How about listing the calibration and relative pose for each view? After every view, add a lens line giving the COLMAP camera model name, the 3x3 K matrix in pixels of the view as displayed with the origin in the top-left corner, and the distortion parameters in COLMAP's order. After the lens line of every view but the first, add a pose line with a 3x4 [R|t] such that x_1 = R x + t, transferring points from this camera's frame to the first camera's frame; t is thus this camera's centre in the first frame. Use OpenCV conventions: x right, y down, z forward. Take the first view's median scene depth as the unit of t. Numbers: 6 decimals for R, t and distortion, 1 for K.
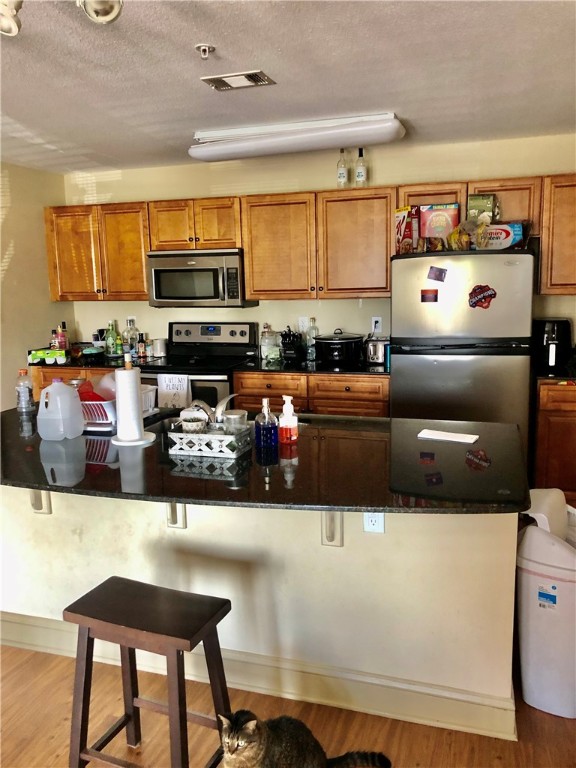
lens RADIAL K [[630.2, 0, 289.6], [0, 630.2, 383.8], [0, 0, 1]] dist [0.008450, -0.003515]
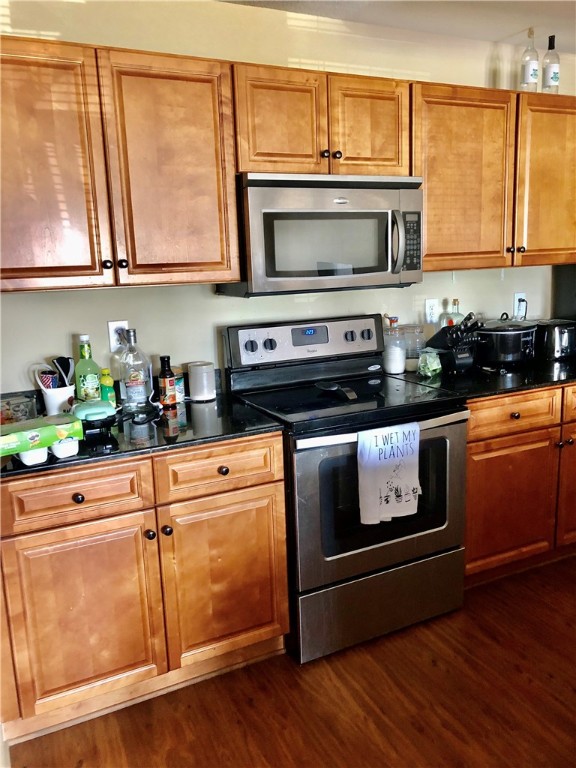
lens RADIAL K [[630.2, 0, 284.5], [0, 630.2, 383.3], [0, 0, 1]] dist [0.008450, -0.003515]
pose [[0.720521, -0.139361, 0.679284, -0.530319], [0.138993, 0.988742, 0.055418, -0.080046], [-0.679360, 0.054486, 0.731780, 0.652327]]
